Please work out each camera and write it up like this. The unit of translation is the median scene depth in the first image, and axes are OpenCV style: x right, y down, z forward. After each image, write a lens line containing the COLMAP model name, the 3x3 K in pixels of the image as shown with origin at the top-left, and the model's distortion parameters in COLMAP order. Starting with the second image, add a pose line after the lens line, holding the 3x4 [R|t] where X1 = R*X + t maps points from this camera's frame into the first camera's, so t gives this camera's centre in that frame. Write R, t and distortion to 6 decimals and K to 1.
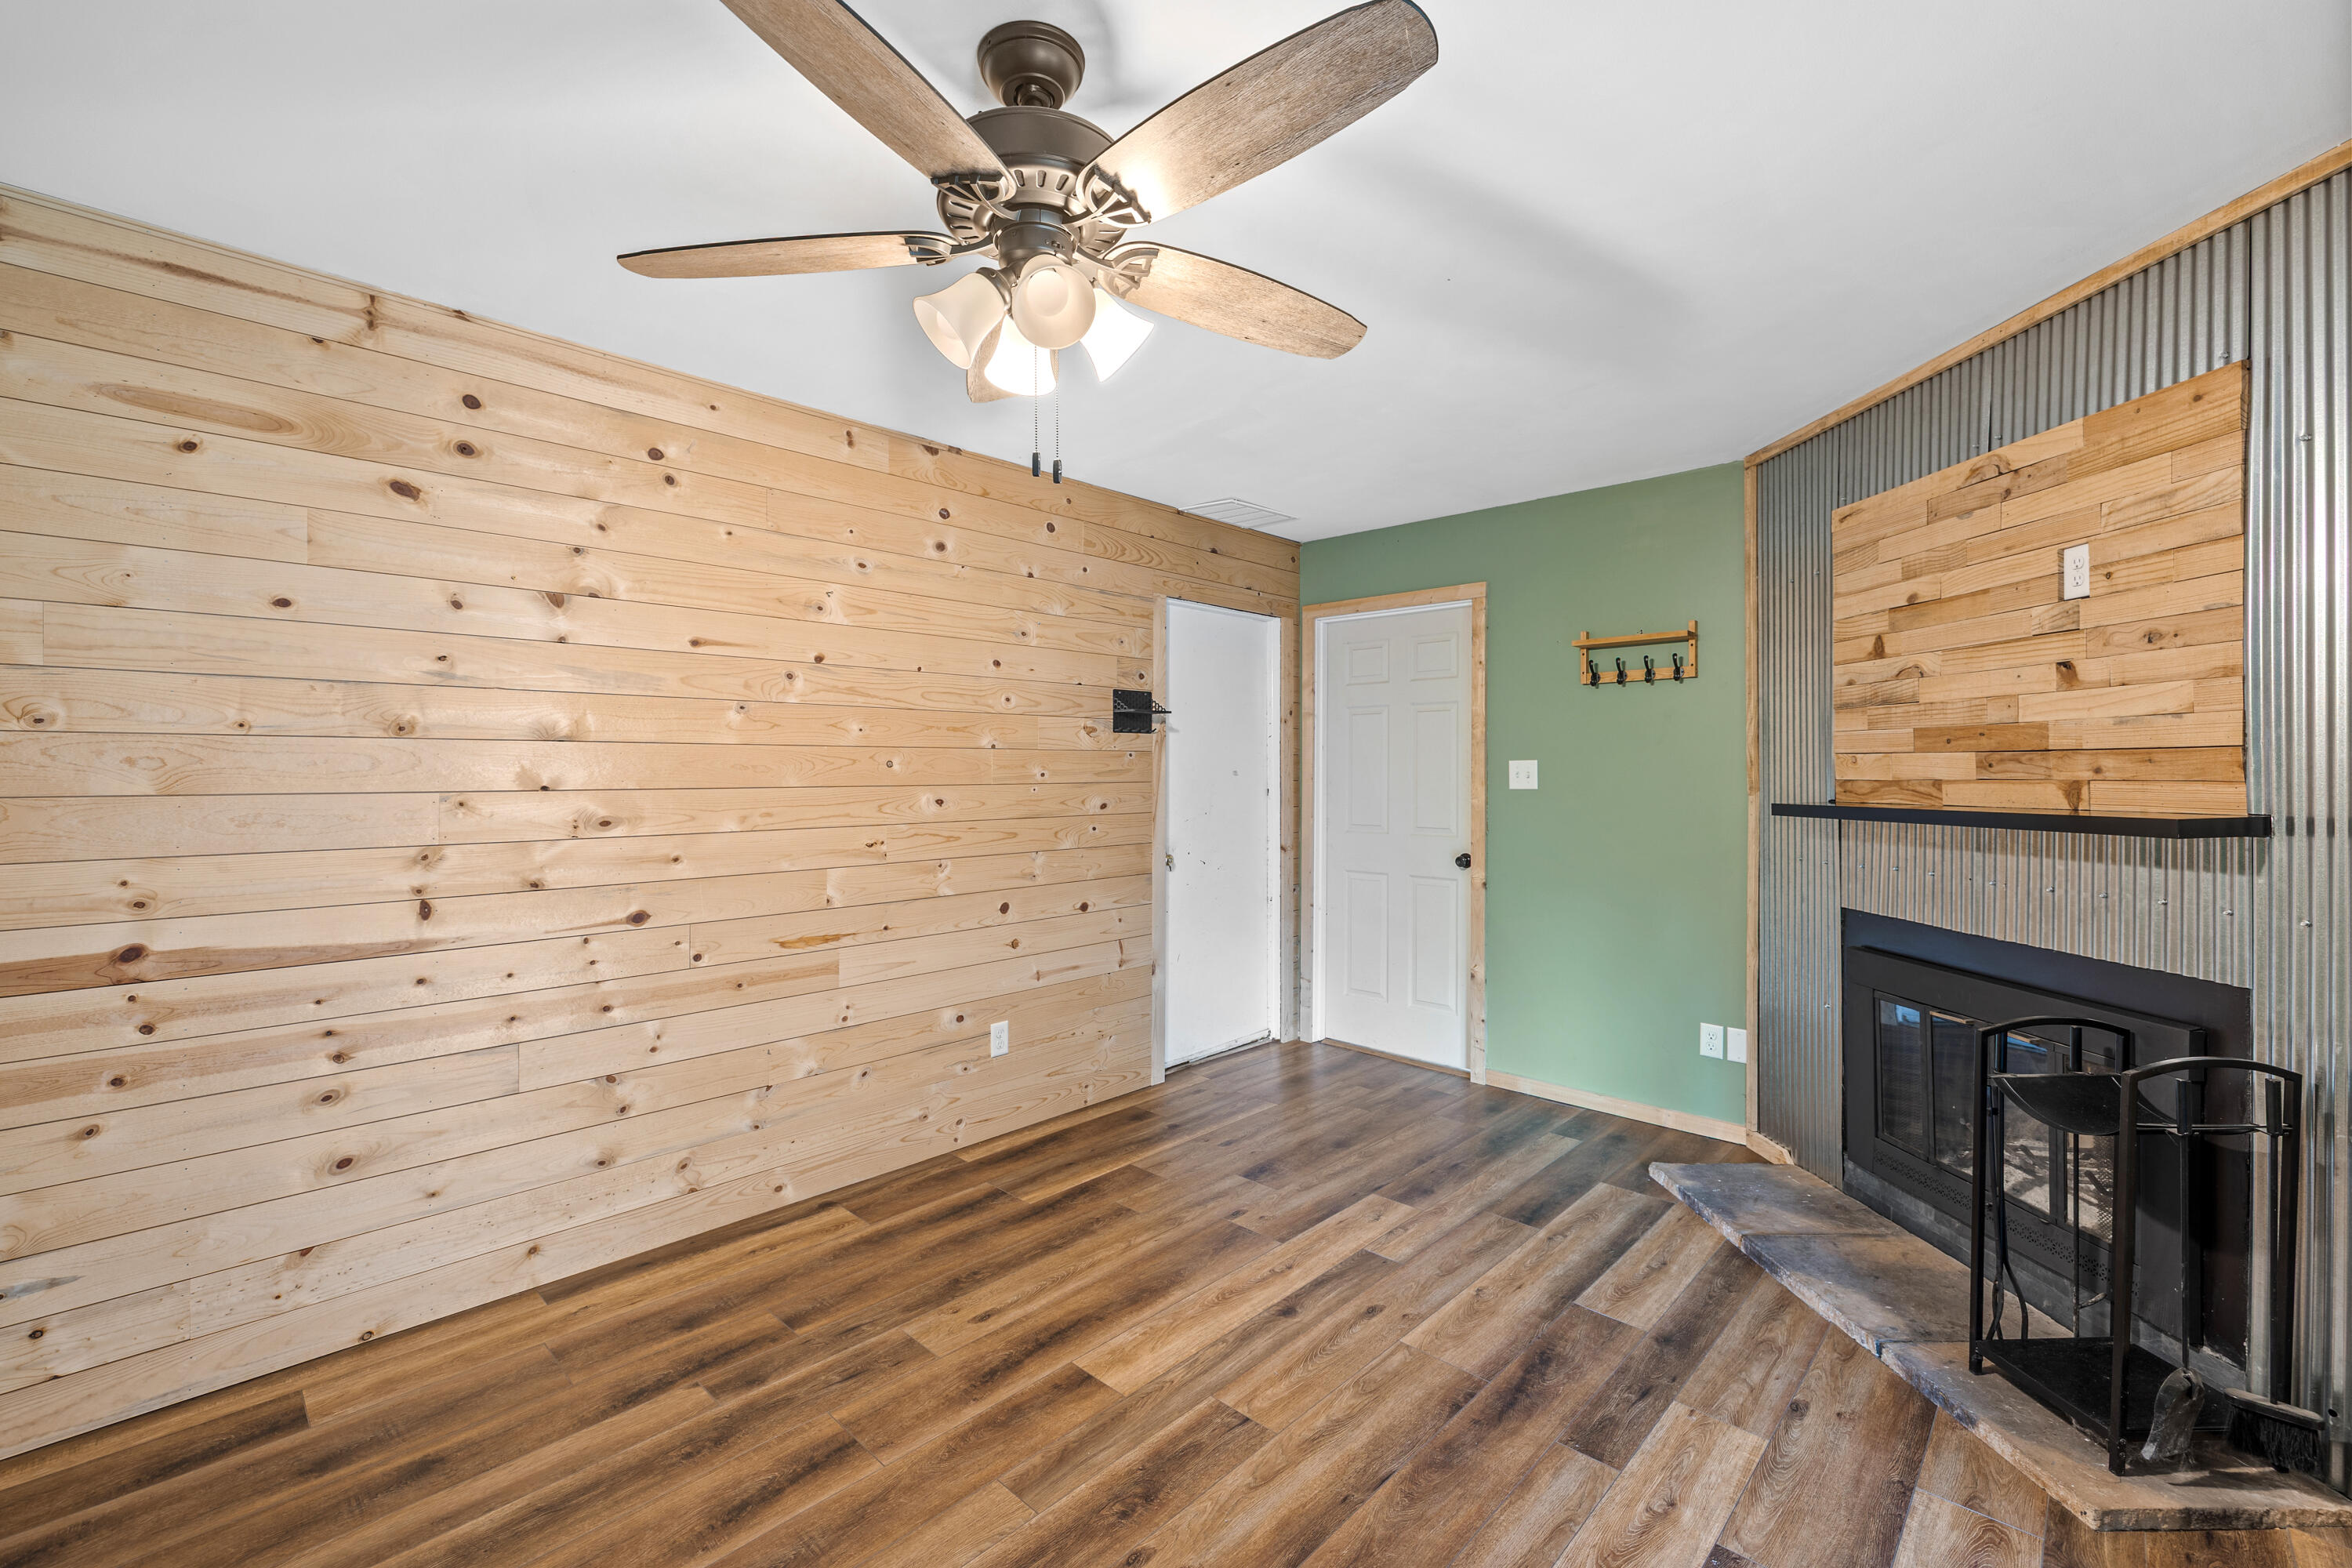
lens RADIAL K [[993.8, 0, 1151.5], [0, 993.8, 778.6], [0, 0, 1]] dist [0.000247, 0.000609]
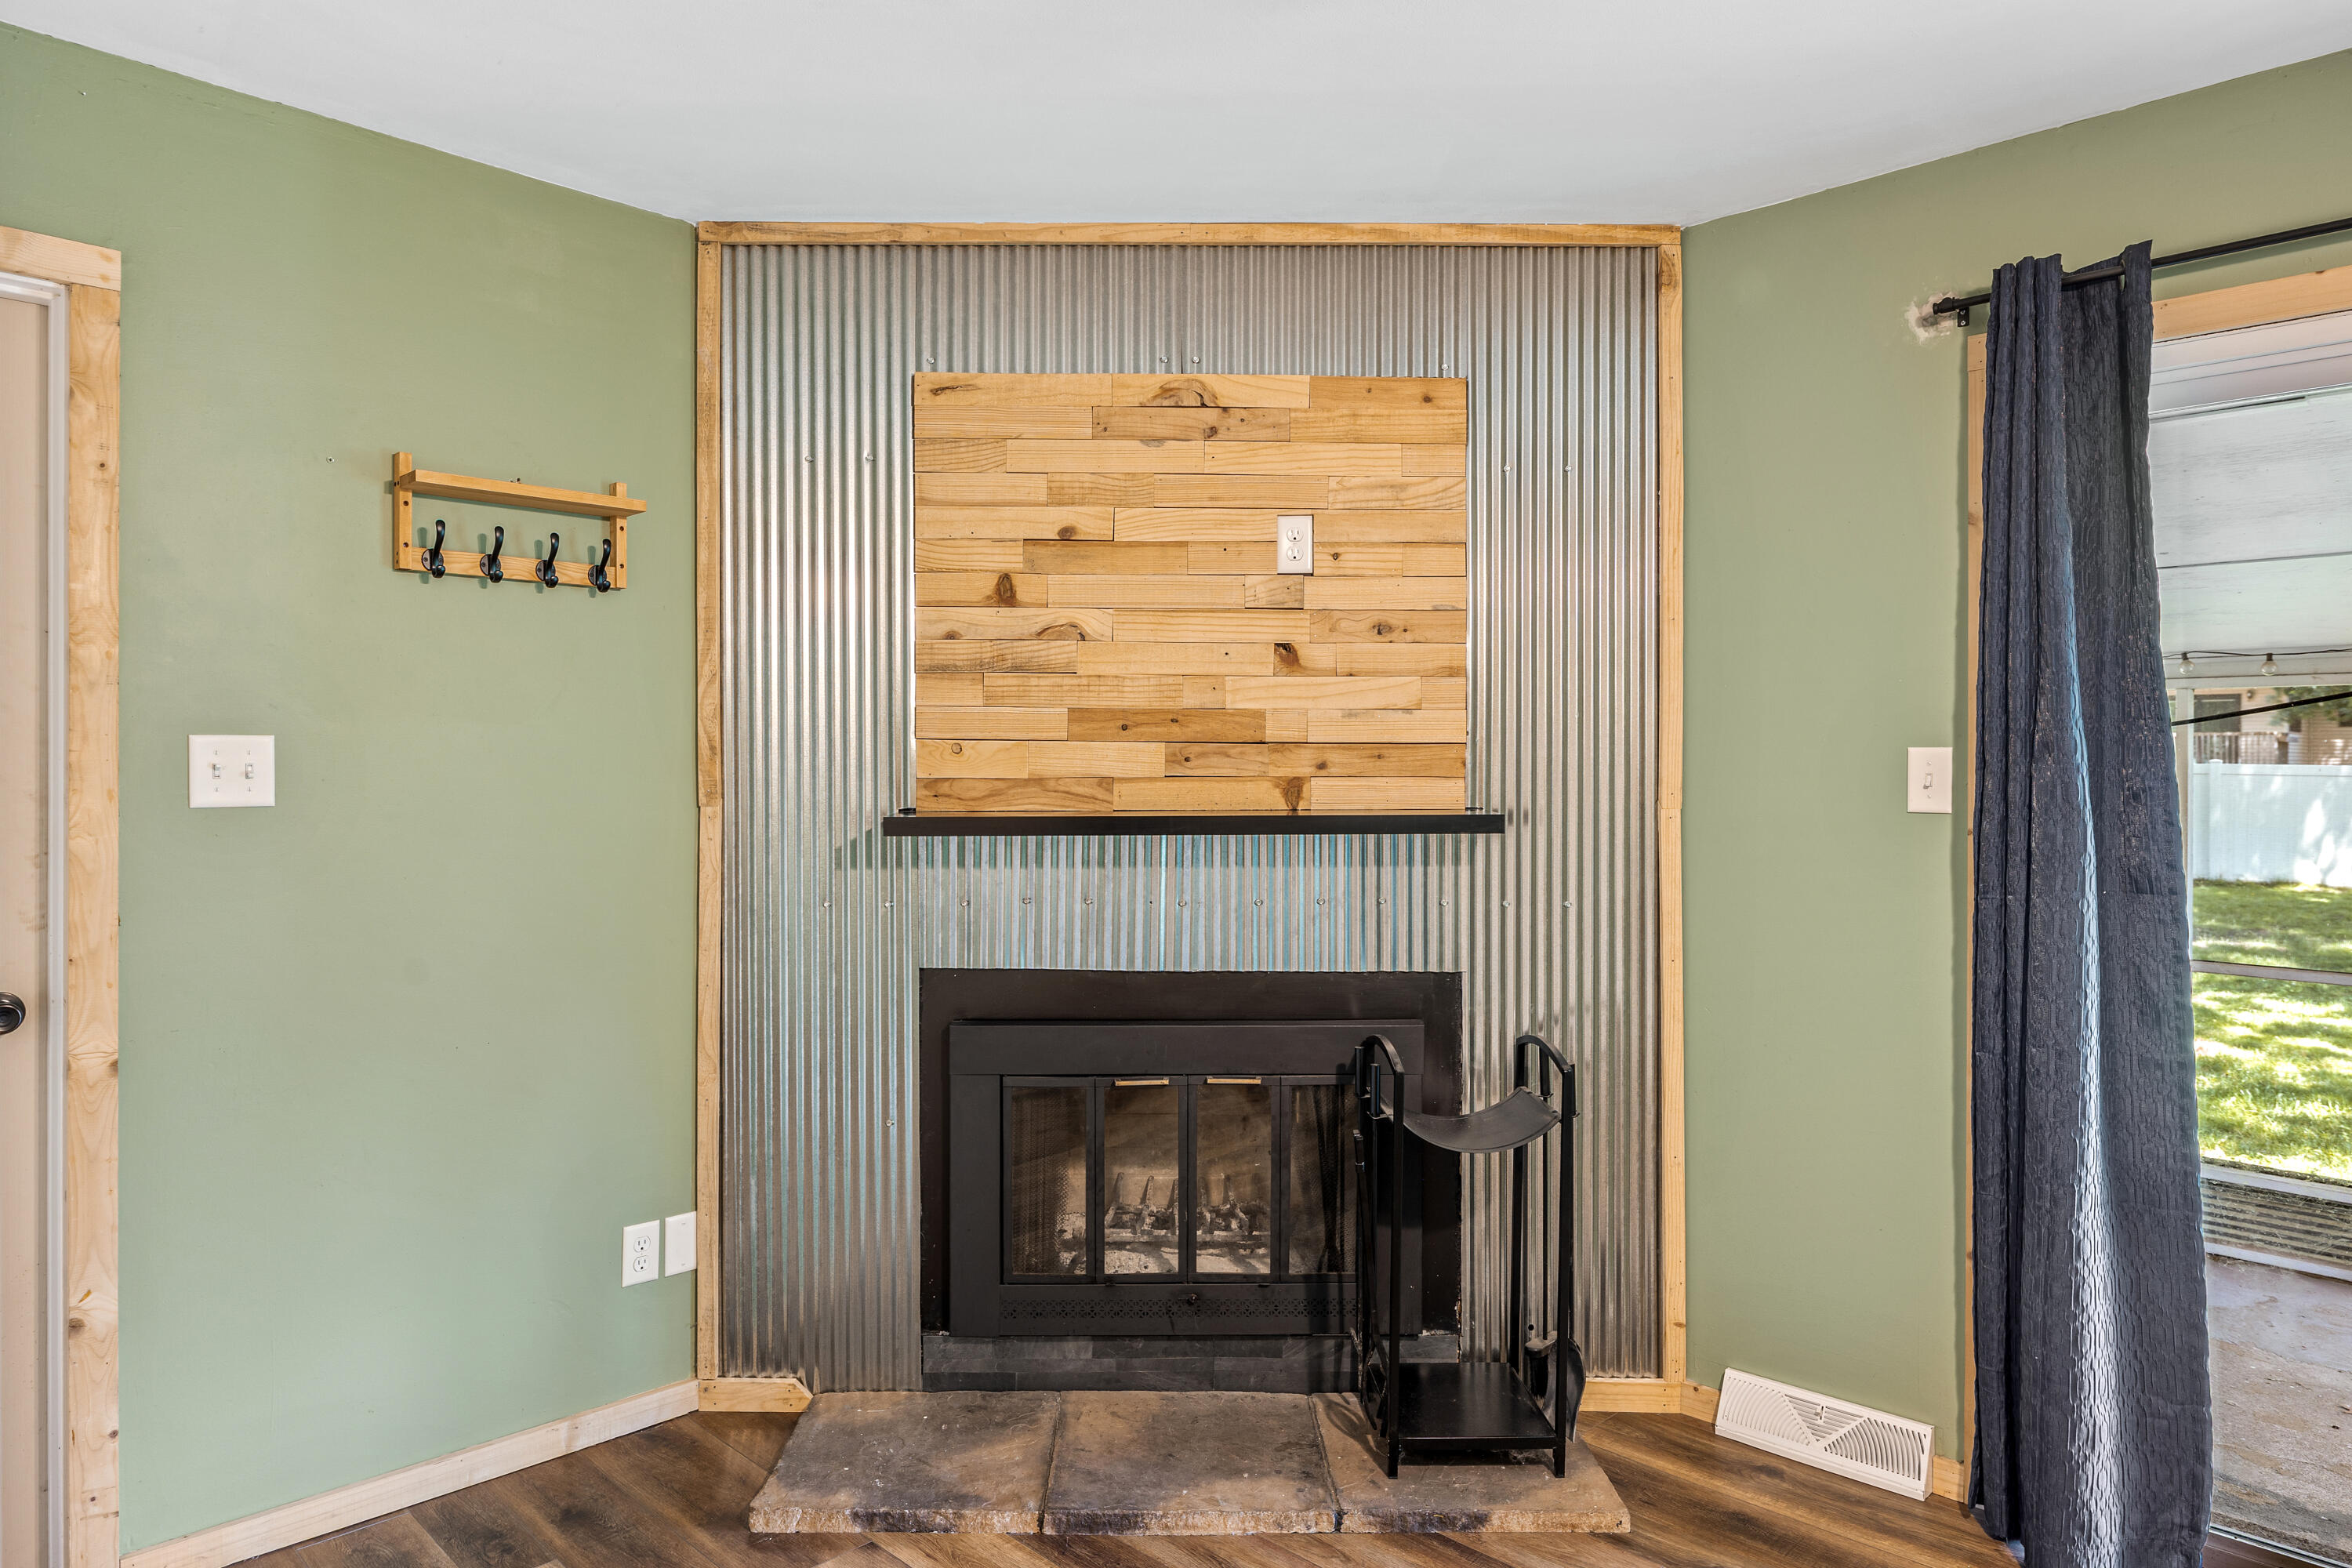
lens RADIAL K [[1443.1, 0, 1175.7], [0, 1443.1, 776.5], [0, 0, 1]] dist [0.018912, -0.001325]
pose [[0.006047, -0.005234, 0.999968, -0.359390], [0.003342, 0.999981, 0.005214, -0.005406], [-0.999976, 0.003311, 0.006064, 1.055549]]
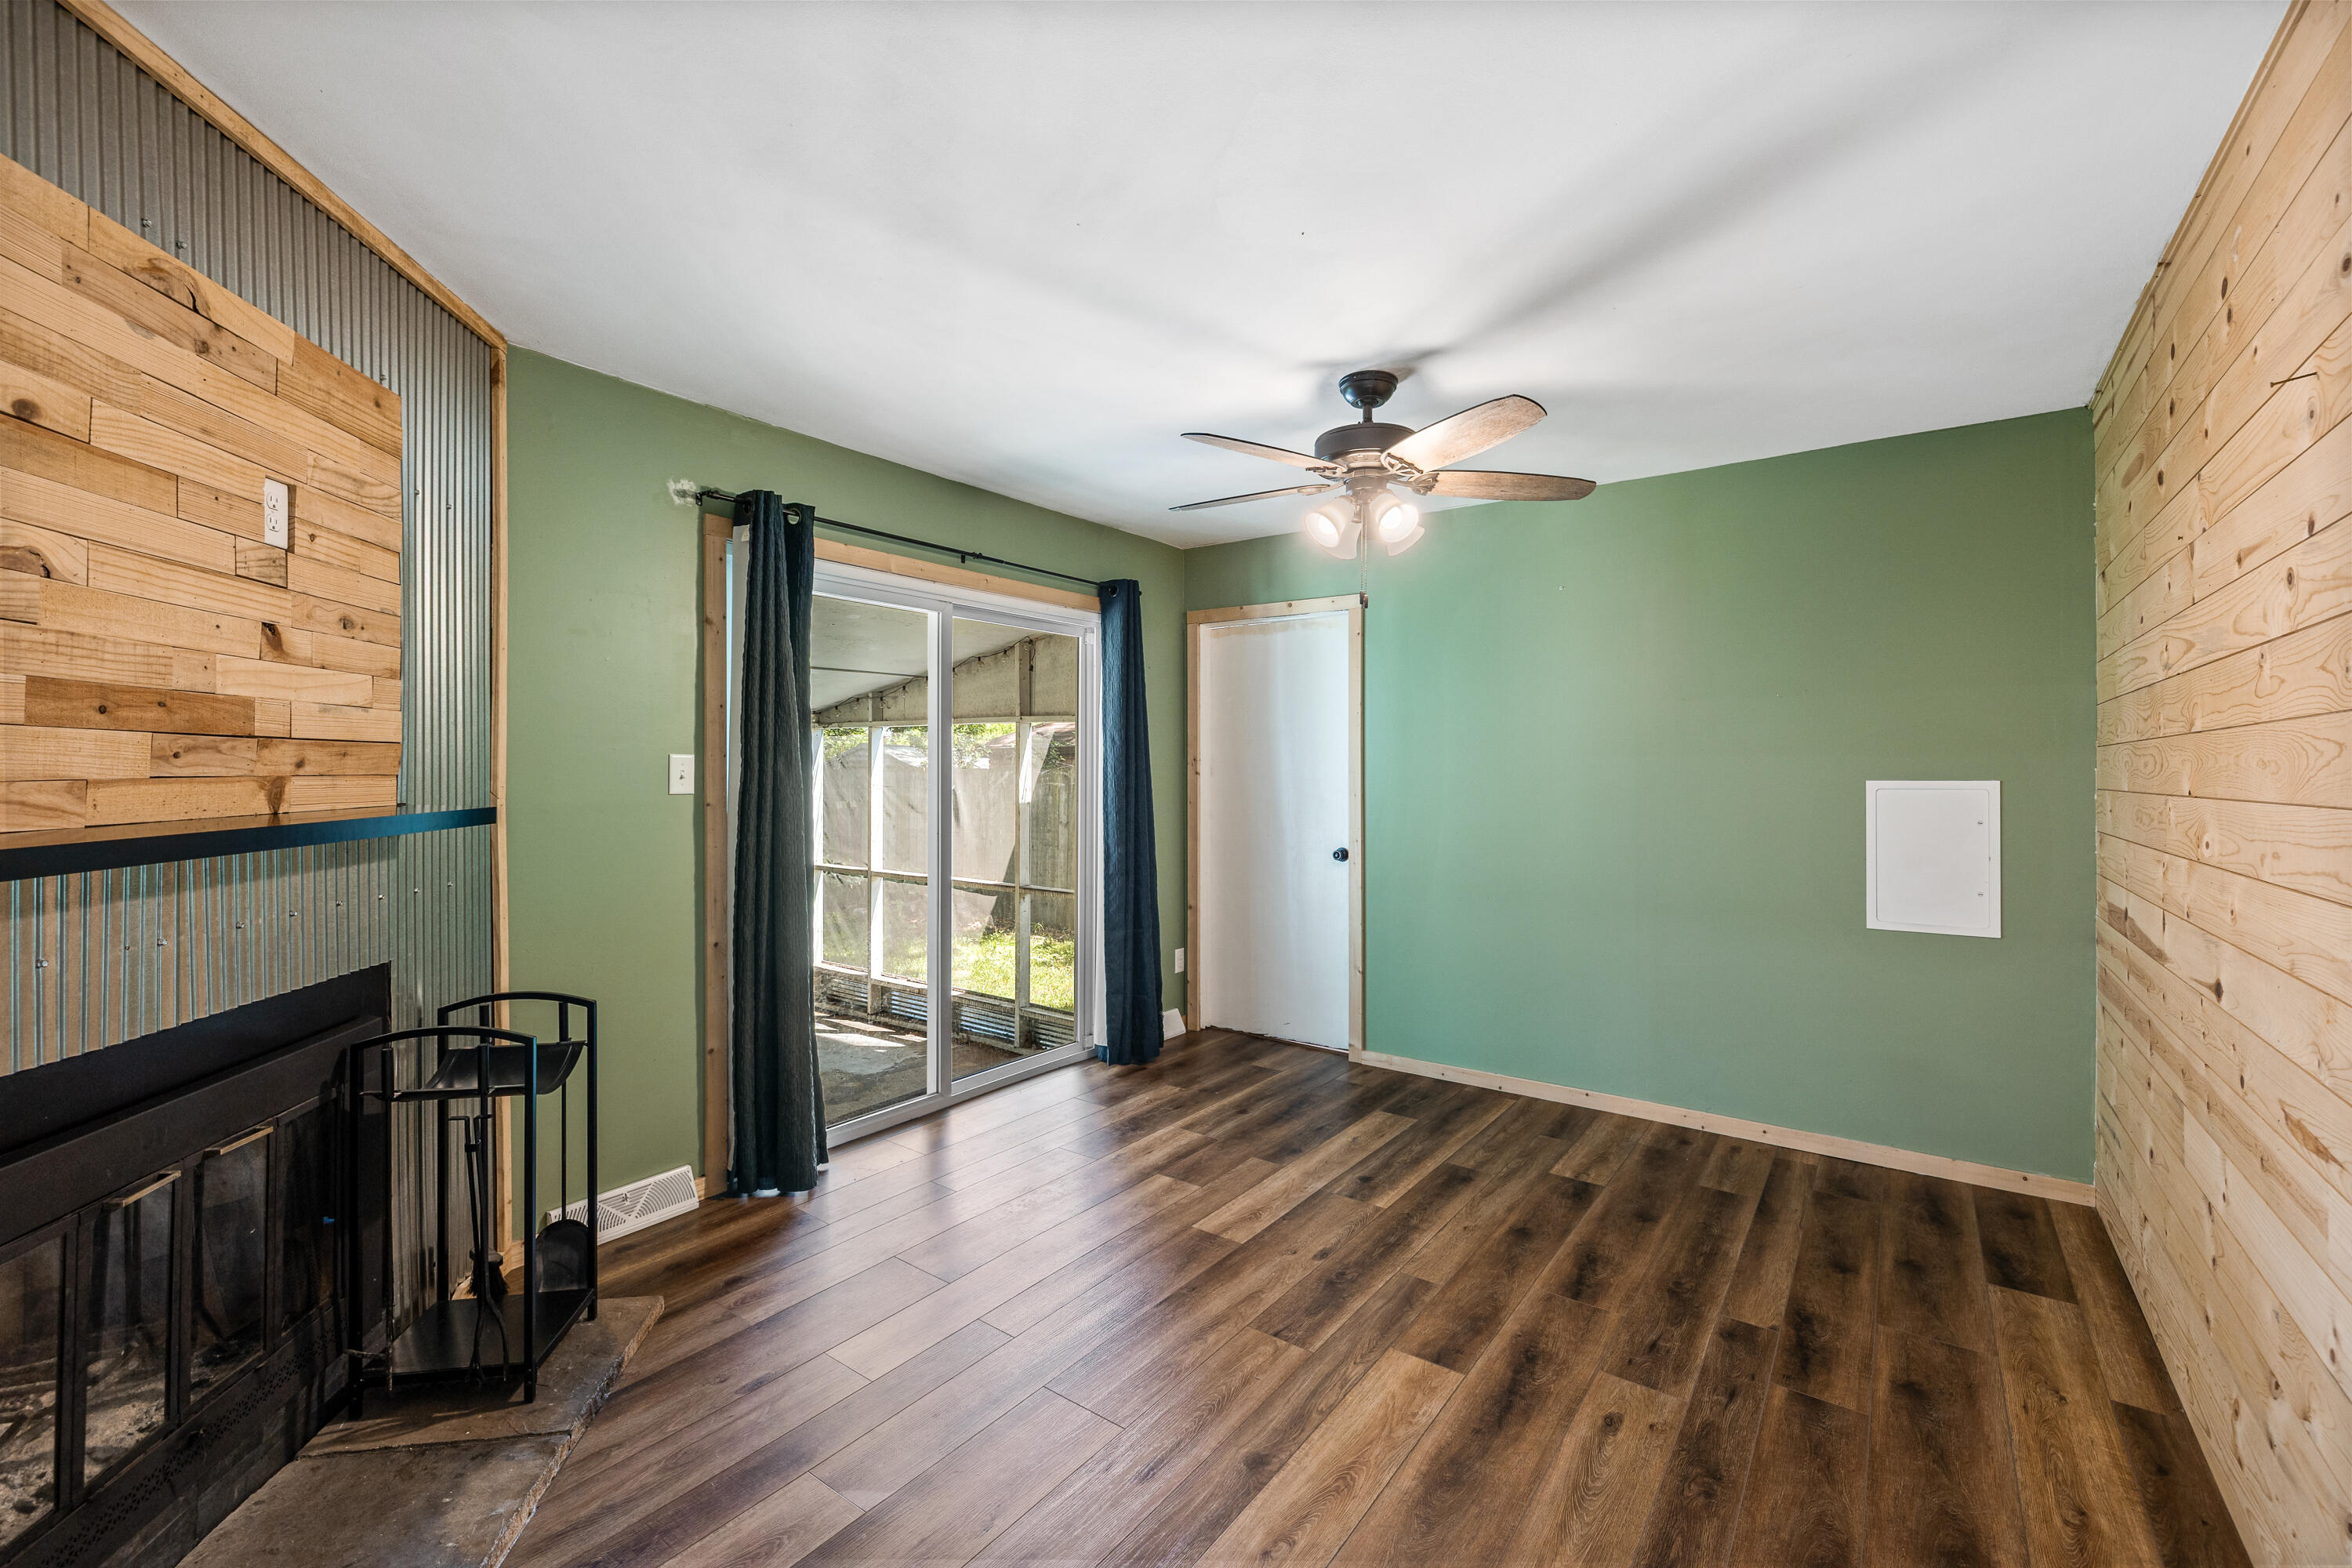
lens RADIAL K [[993.8, 0, 1159.3], [0, 993.8, 773.0], [0, 0, 1]] dist [0.000247, 0.000609]
pose [[-0.992258, -0.001744, -0.124182, 0.316608], [-0.003010, 0.999945, 0.010001, -0.010526], [0.124158, 0.010297, -0.992209, 1.797860]]
